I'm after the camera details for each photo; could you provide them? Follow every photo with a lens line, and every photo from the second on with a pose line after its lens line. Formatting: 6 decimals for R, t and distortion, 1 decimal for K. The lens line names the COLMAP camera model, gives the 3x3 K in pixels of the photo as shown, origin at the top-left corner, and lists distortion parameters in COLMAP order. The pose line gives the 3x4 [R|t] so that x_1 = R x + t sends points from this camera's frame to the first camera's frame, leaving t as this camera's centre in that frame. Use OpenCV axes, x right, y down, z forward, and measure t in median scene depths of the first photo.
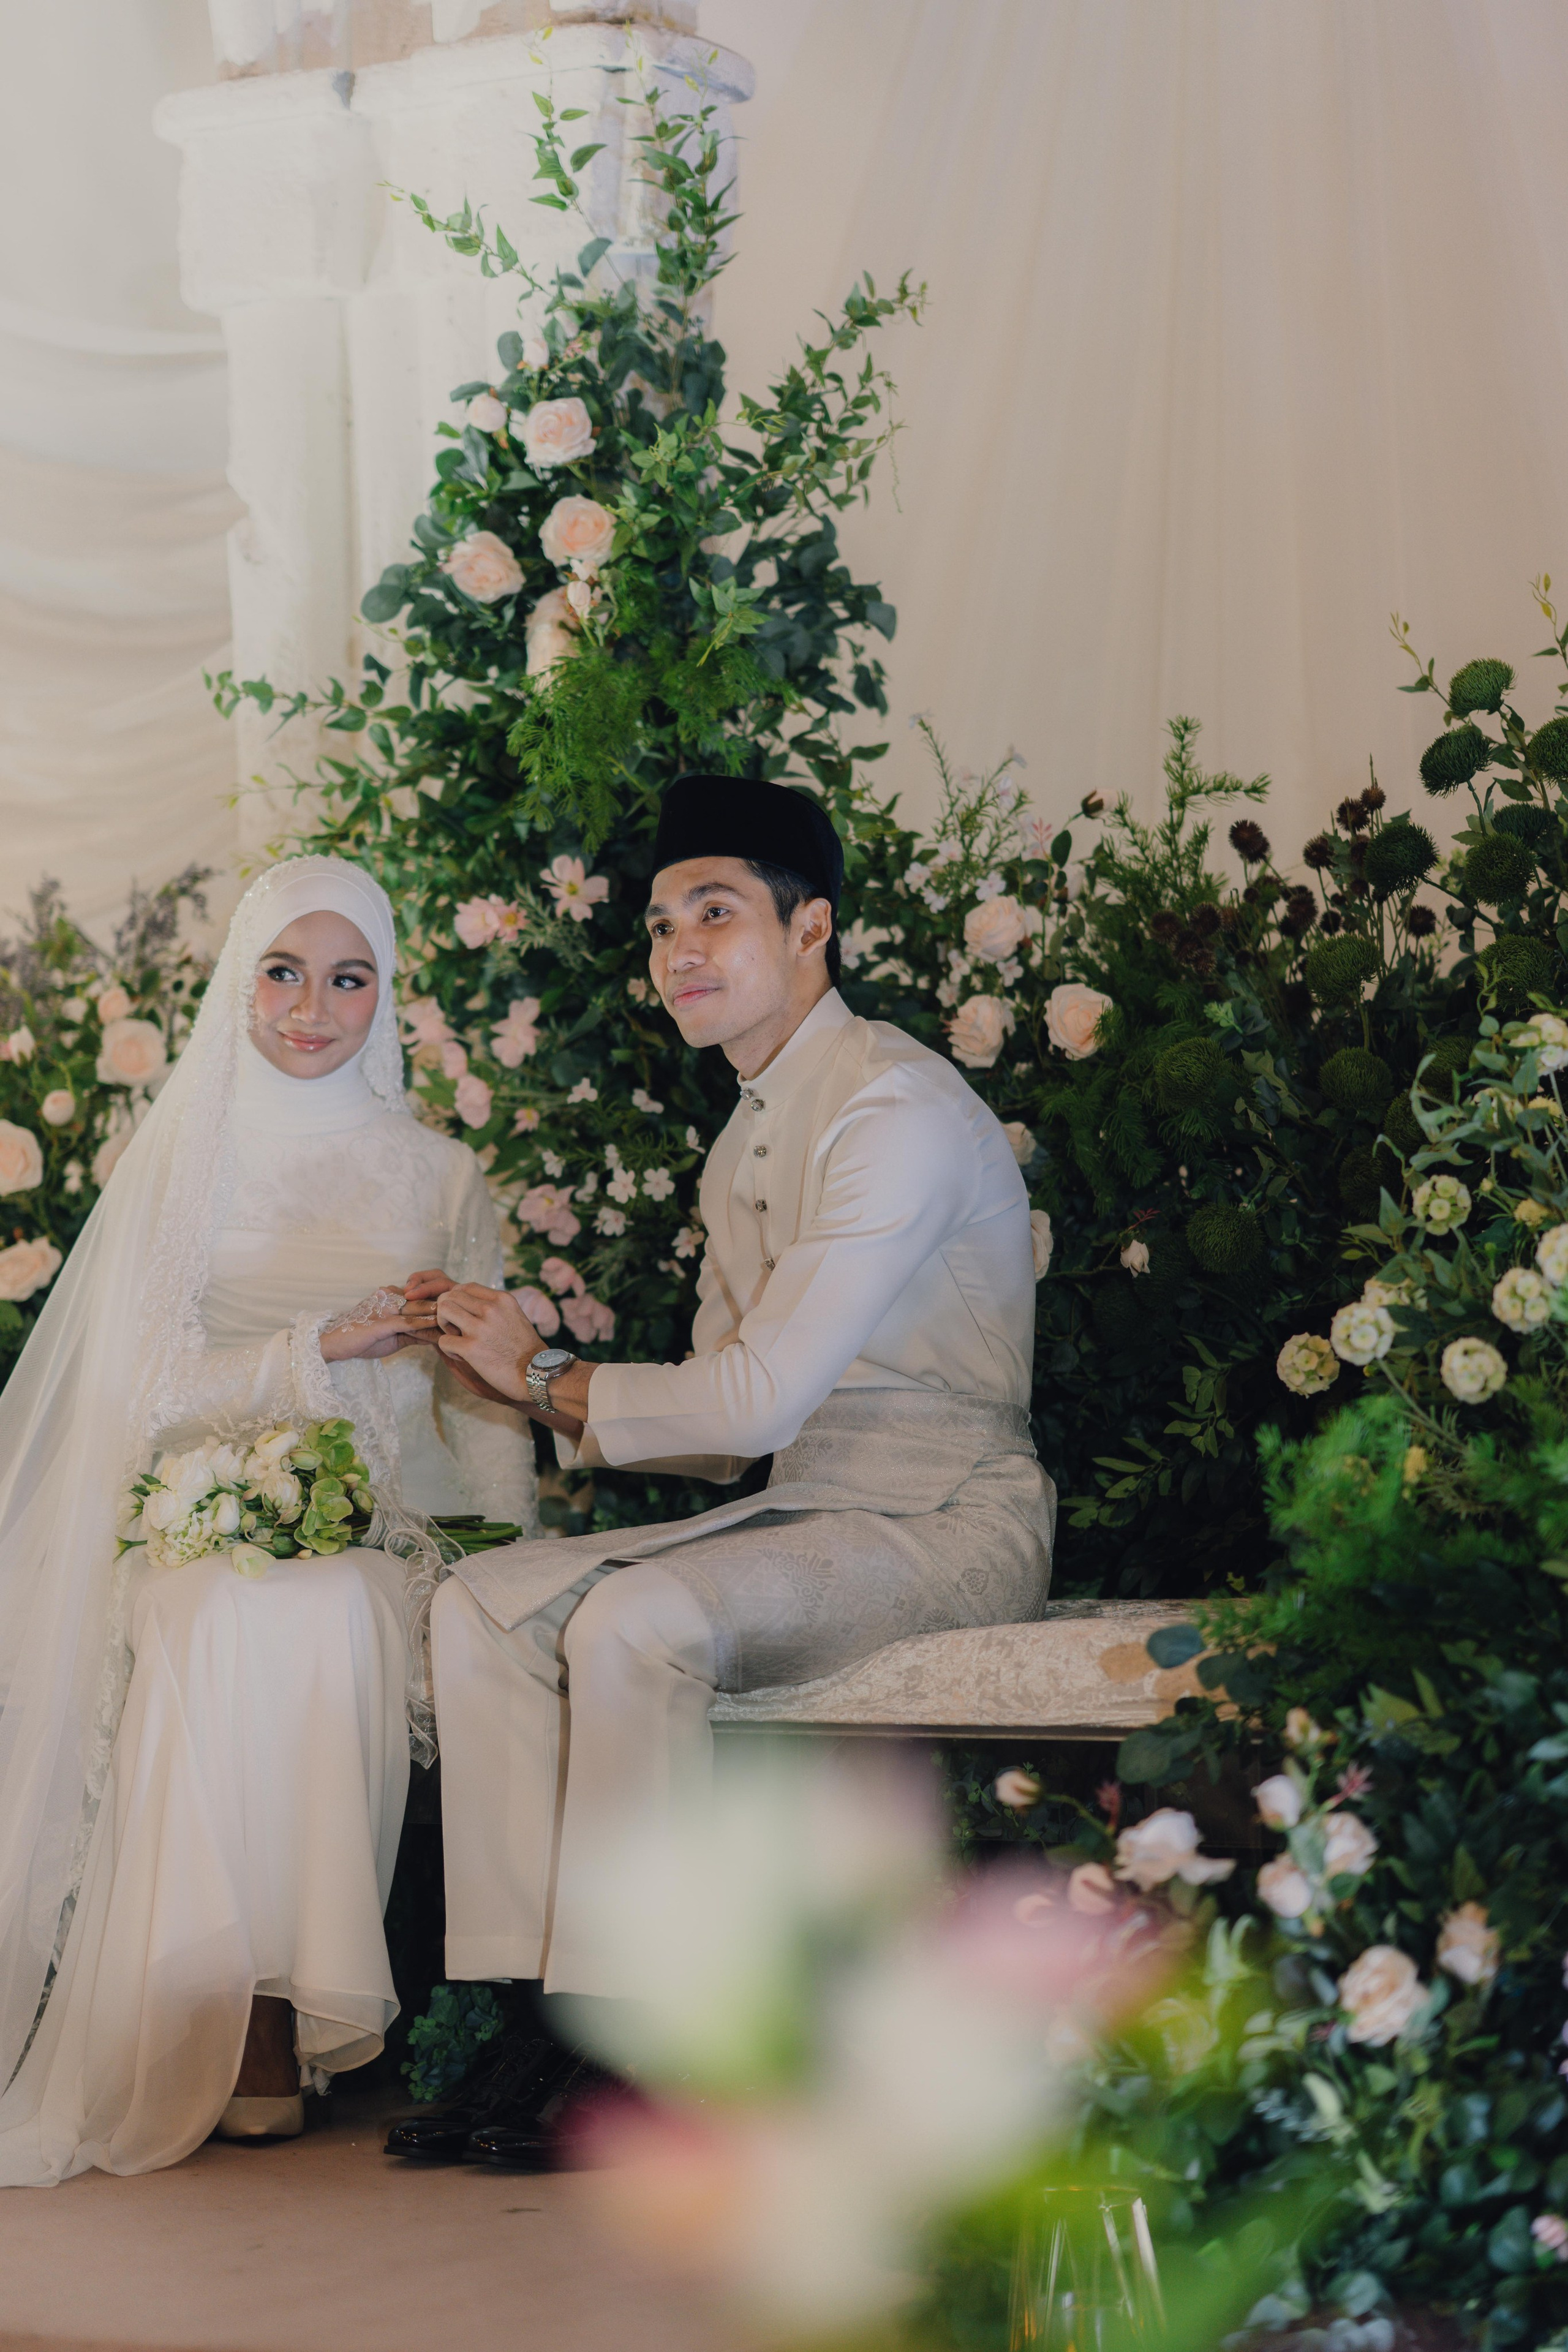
lens RADIAL K [[5867.2, 0, 784.0], [0, 5867.2, 1176.0], [0, 0, 1]] dist [0.071928, 0.122738]
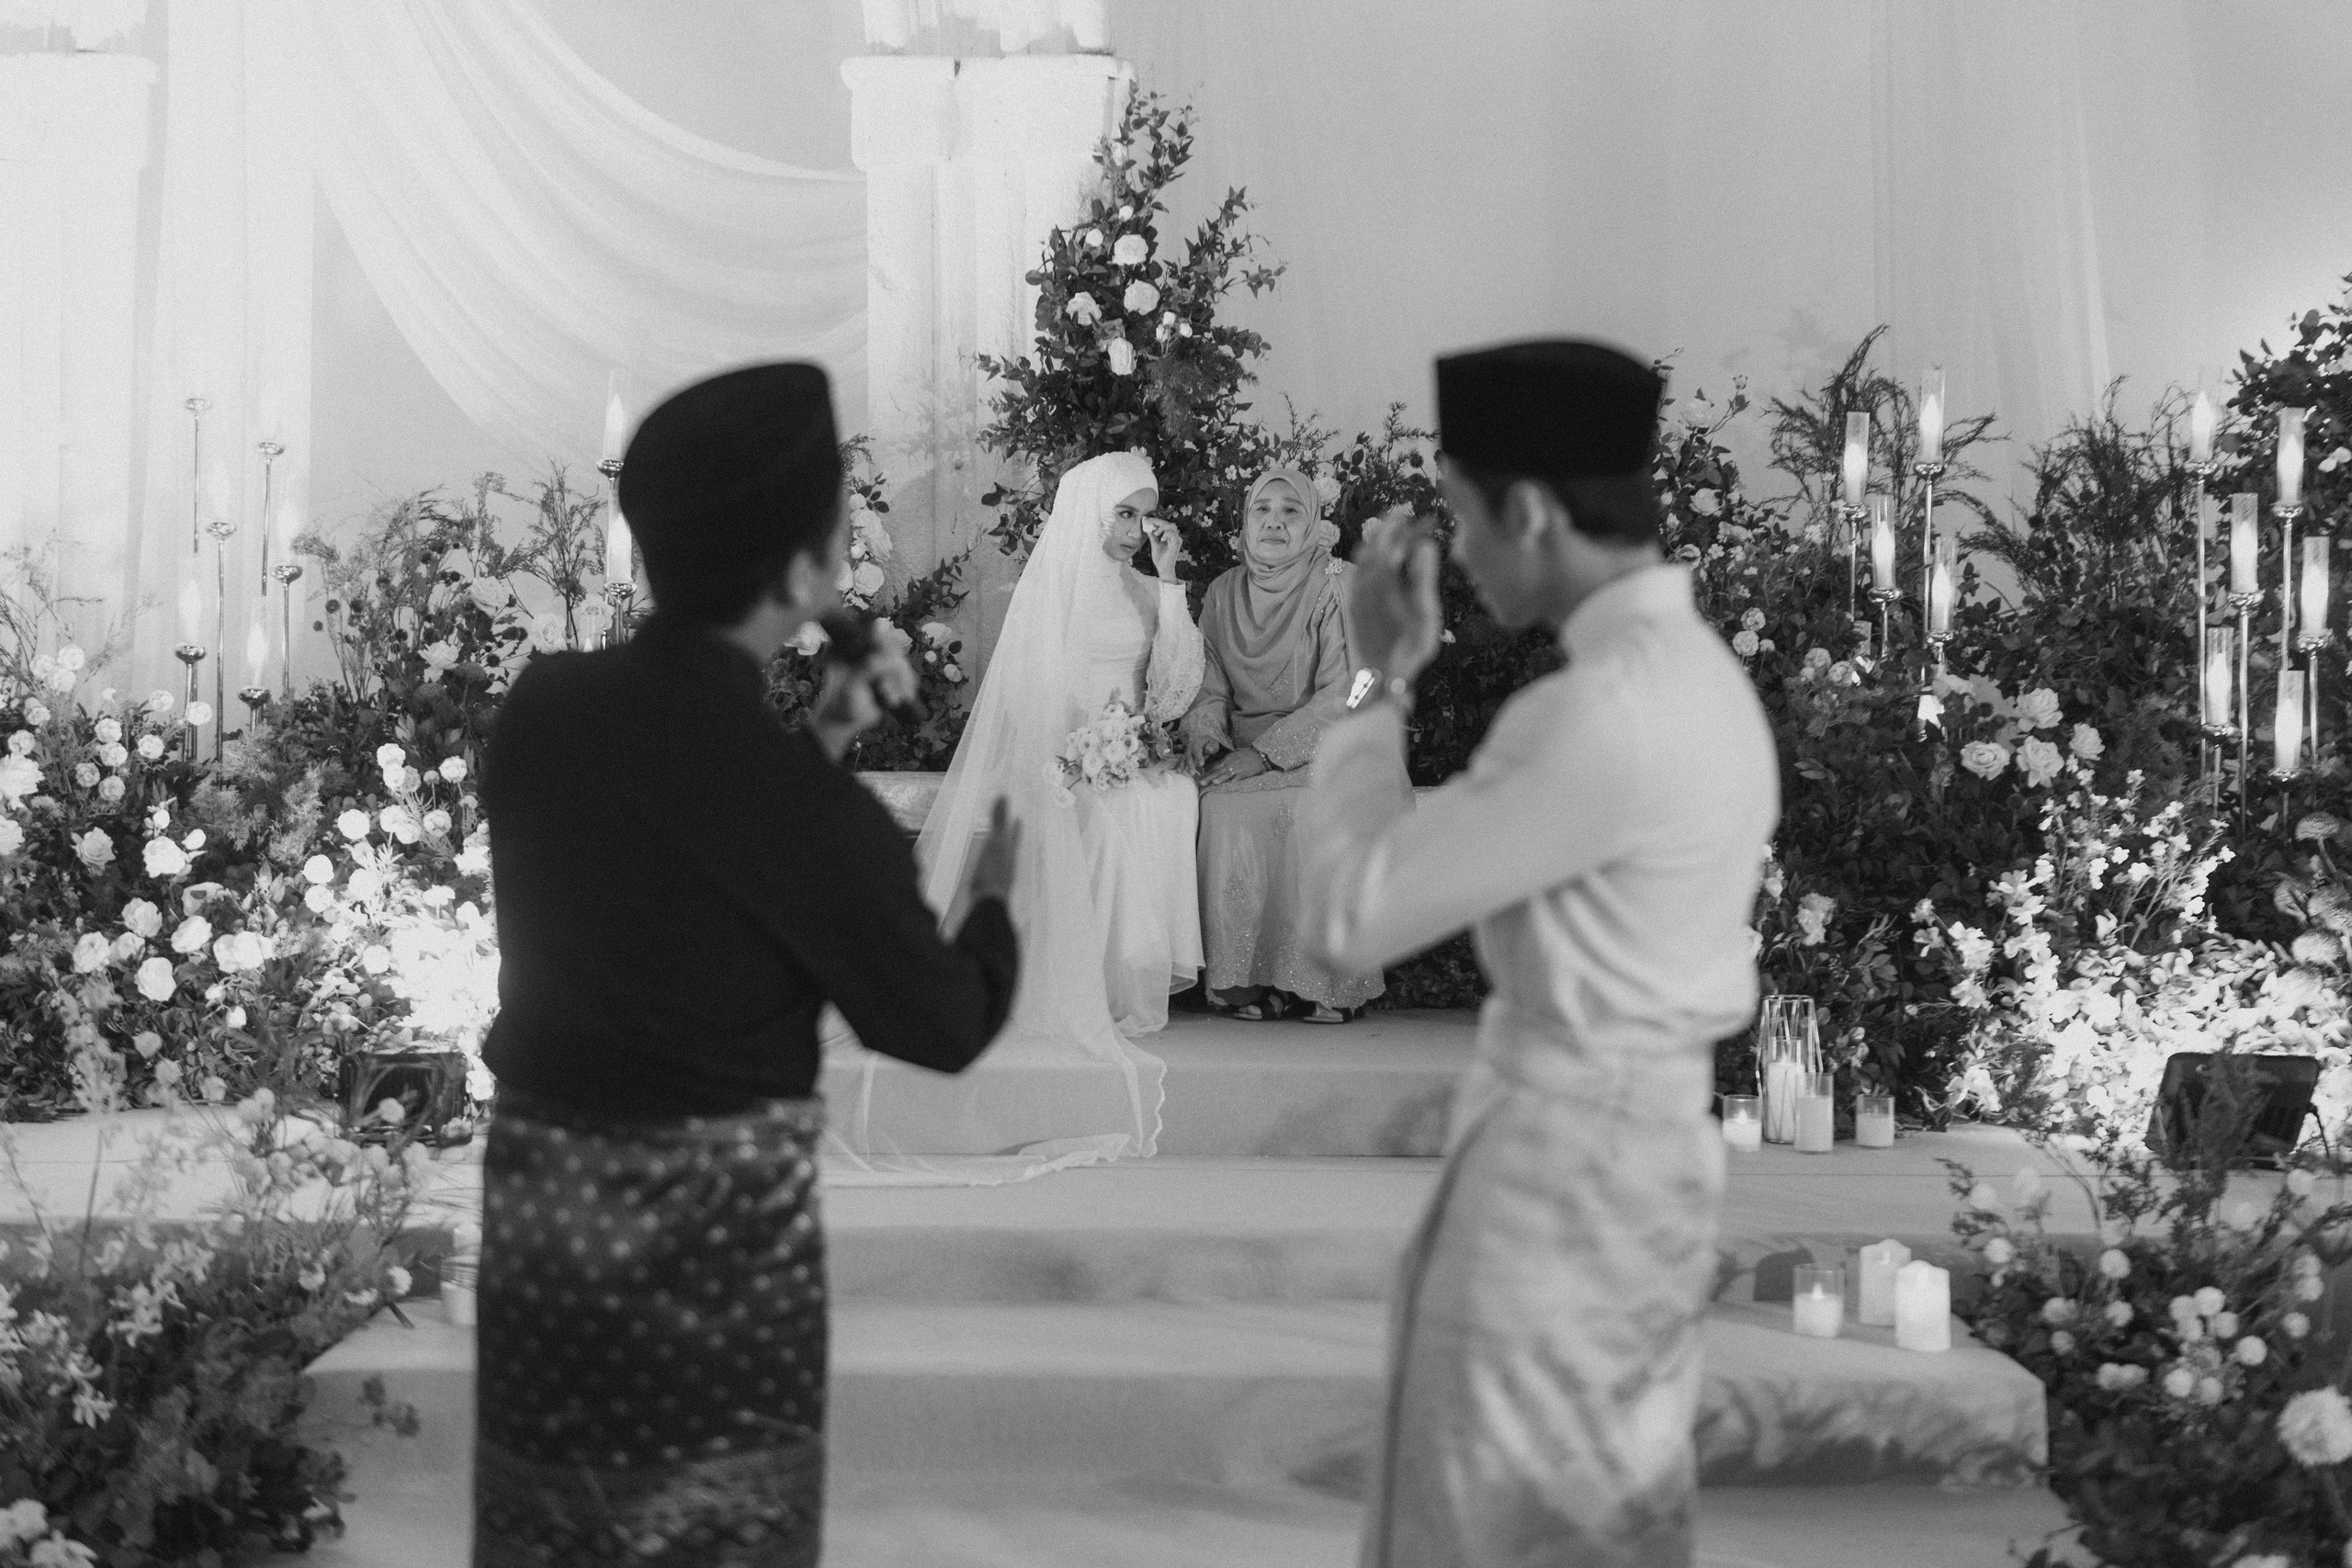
lens RADIAL K [[3416.5, 0, 1176.0], [0, 3416.5, 784.0], [0, 0, 1]] dist [0.010451, 0.014473]
pose [[0.871328, 0.009902, 0.490602, -0.628623], [-0.034782, 0.998528, 0.041621, 0.016870], [-0.489467, -0.053330, 0.870389, -0.113310]]
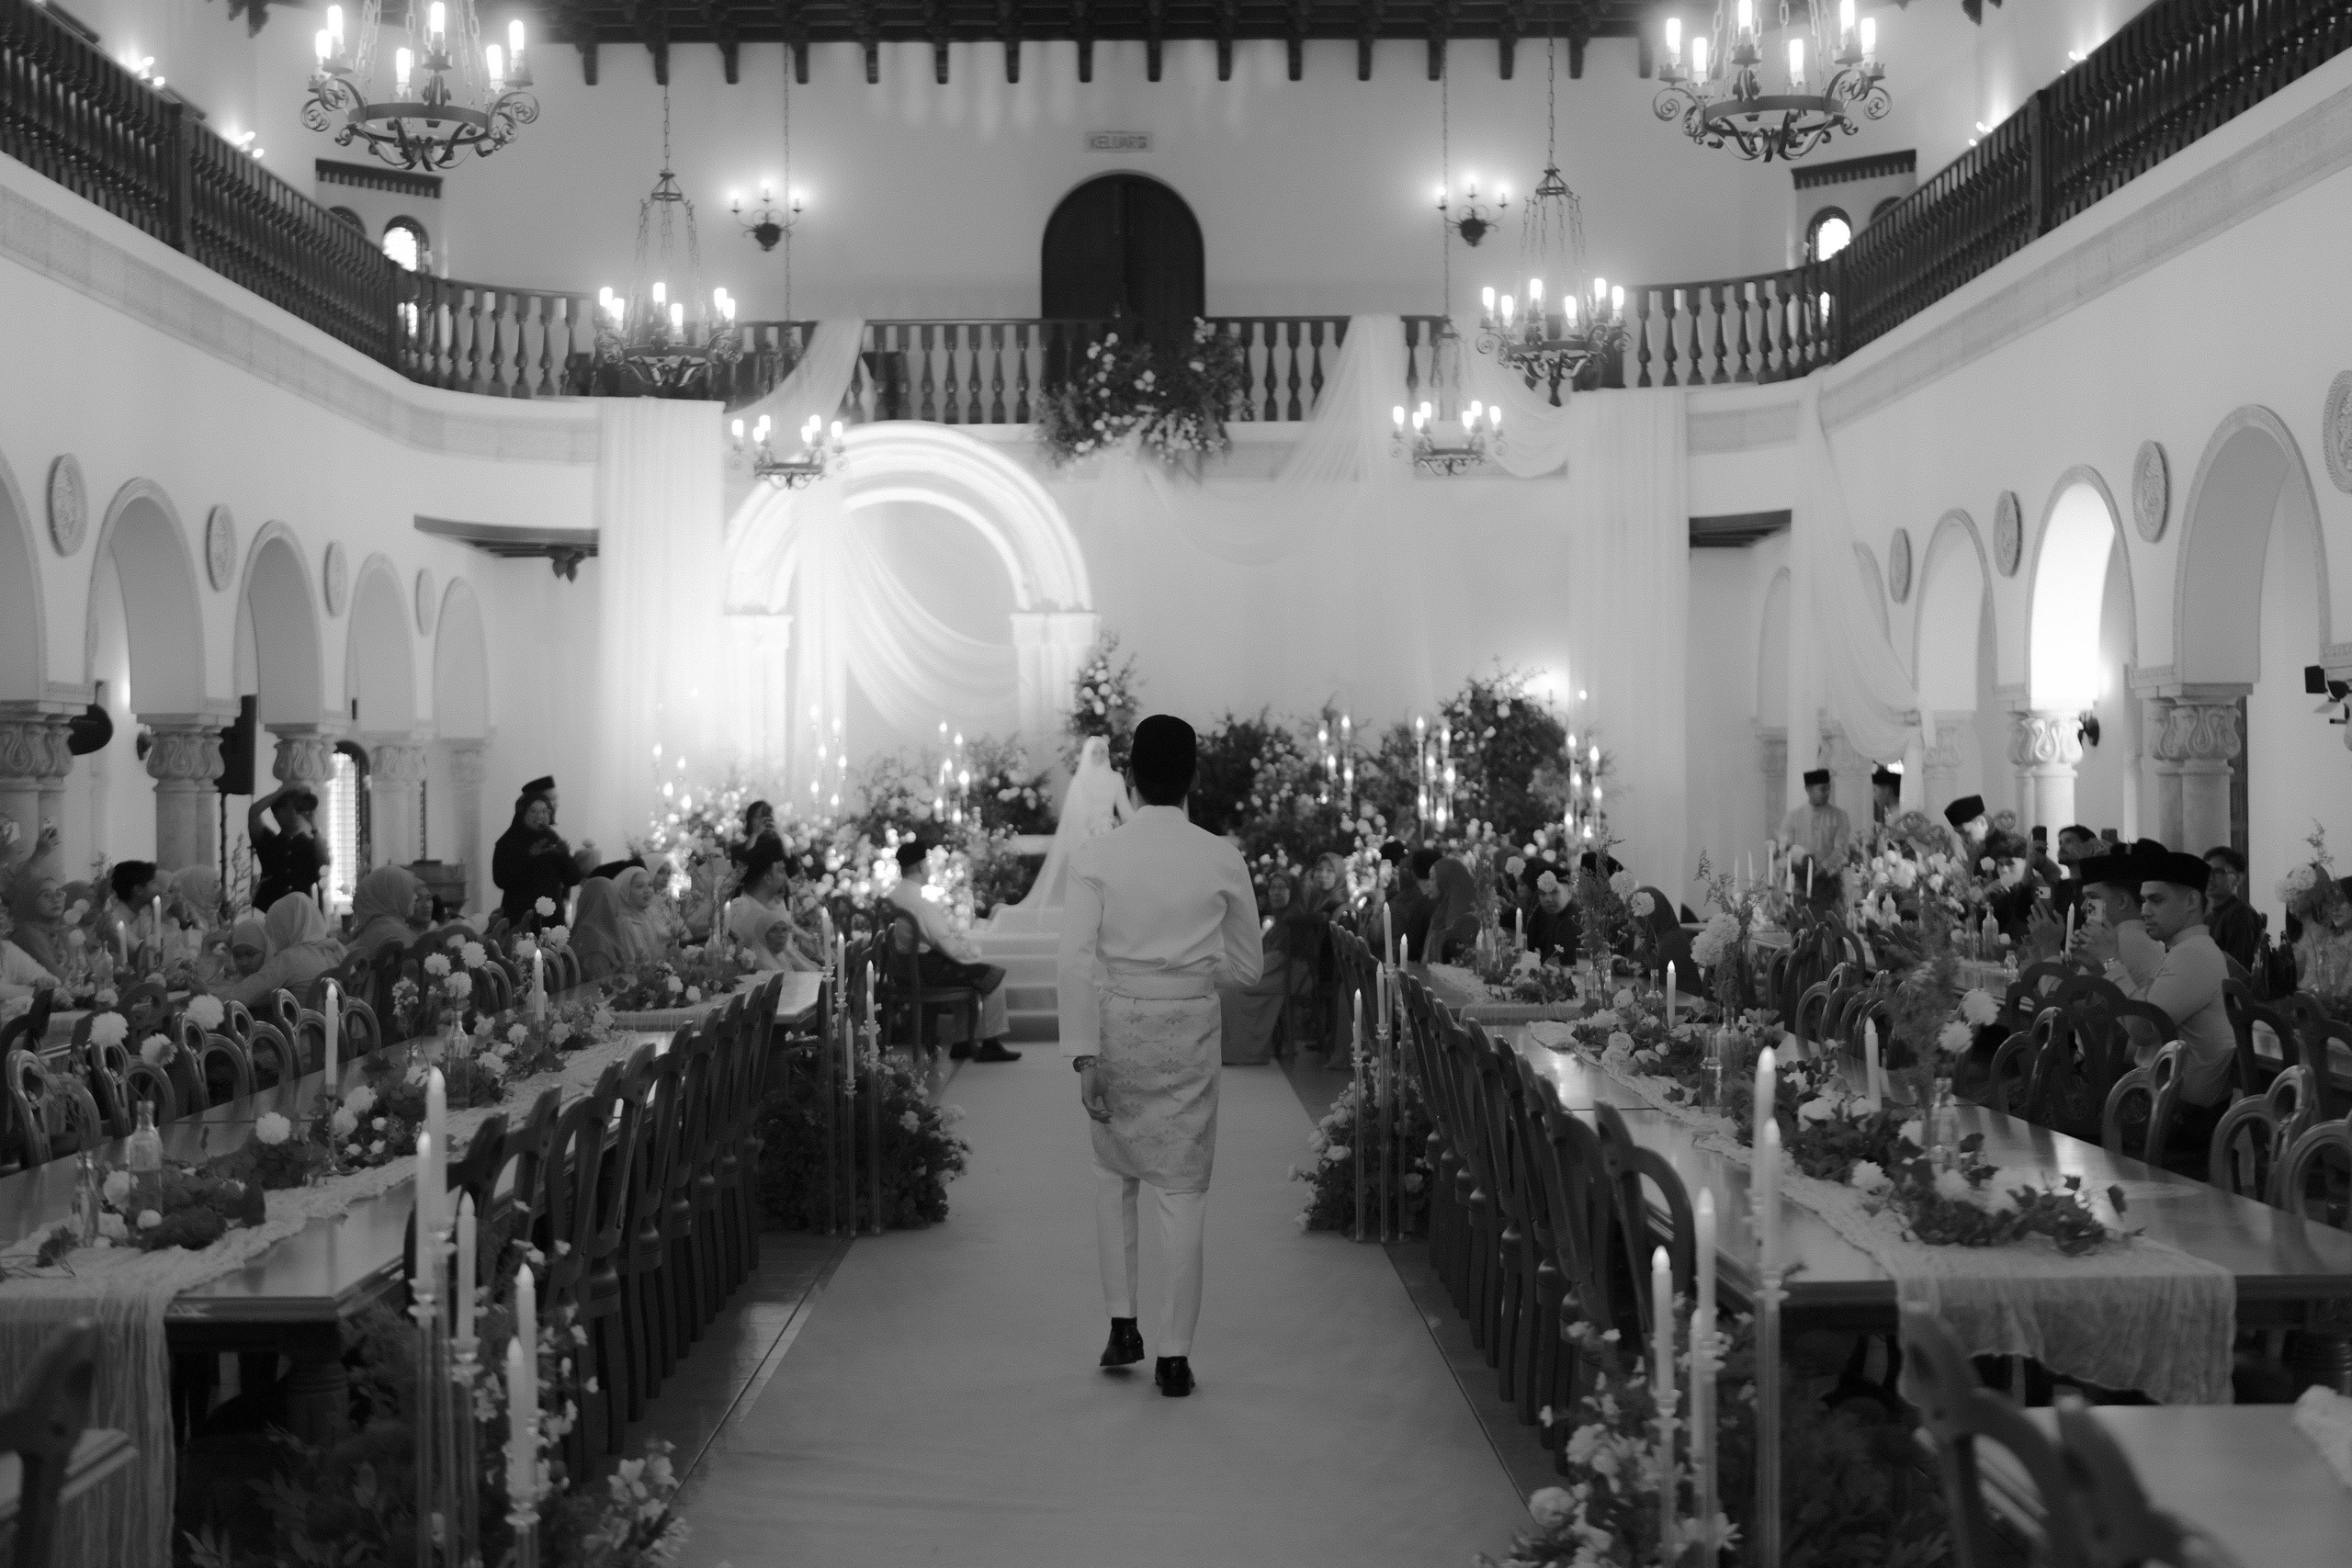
lens RADIAL K [[3416.5, 0, 1176.0], [0, 3416.5, 784.0], [0, 0, 1]] dist [0.010451, 0.014473]
pose [[0.865378, 0.005757, 0.501087, -1.993775], [-0.017167, 0.999688, 0.018162, -0.070375], [-0.500826, -0.024319, 0.865206, -2.575552]]
